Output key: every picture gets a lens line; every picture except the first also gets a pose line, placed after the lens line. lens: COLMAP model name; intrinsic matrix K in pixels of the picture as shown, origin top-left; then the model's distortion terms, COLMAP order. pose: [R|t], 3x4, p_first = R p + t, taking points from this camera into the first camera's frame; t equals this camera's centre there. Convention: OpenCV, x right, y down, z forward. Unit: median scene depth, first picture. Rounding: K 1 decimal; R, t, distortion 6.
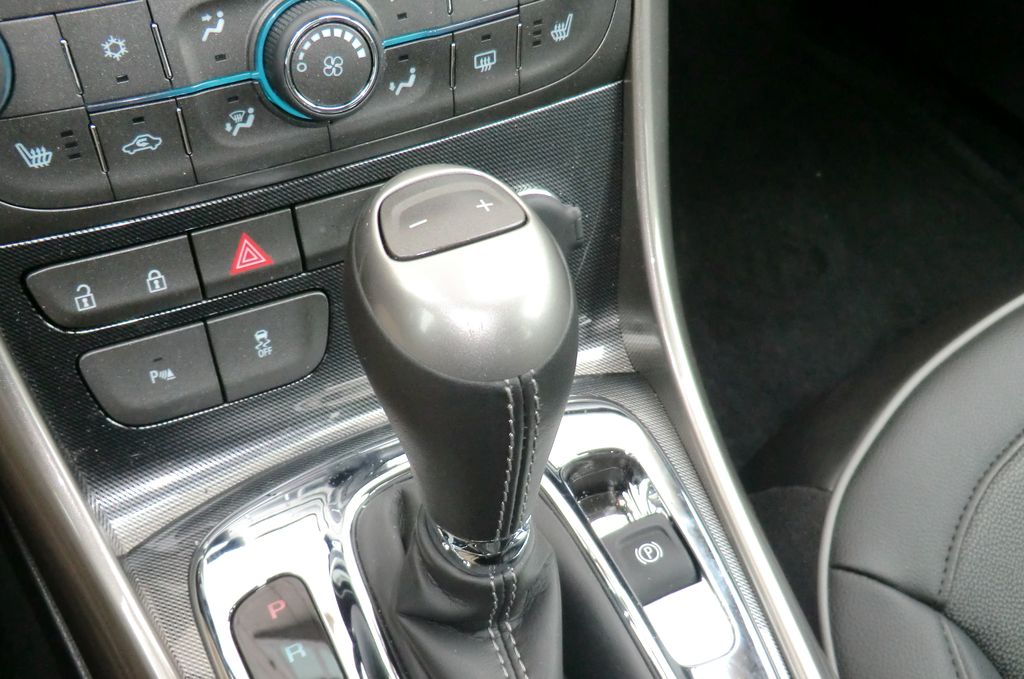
lens RADIAL K [[1203.1, 0, 513.4], [0, 1203.1, 333.1], [0, 0, 1]] dist [-0.062298, 0.000000]
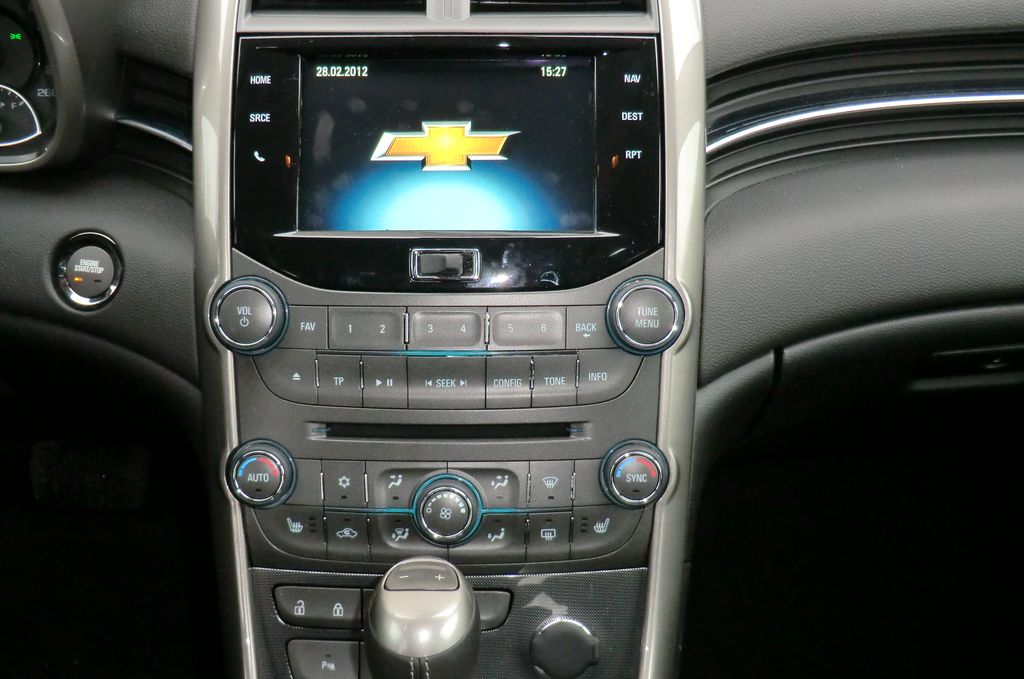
lens RADIAL K [[1203.1, 0, 508.2], [0, 1203.1, 341.0], [0, 0, 1]] dist [-0.062298, 0.000000]
pose [[0.885540, 0.111520, -0.450979, 0.728946], [-0.296578, 0.882907, -0.364029, 0.187499], [0.357576, 0.456113, 0.814924, -0.598818]]
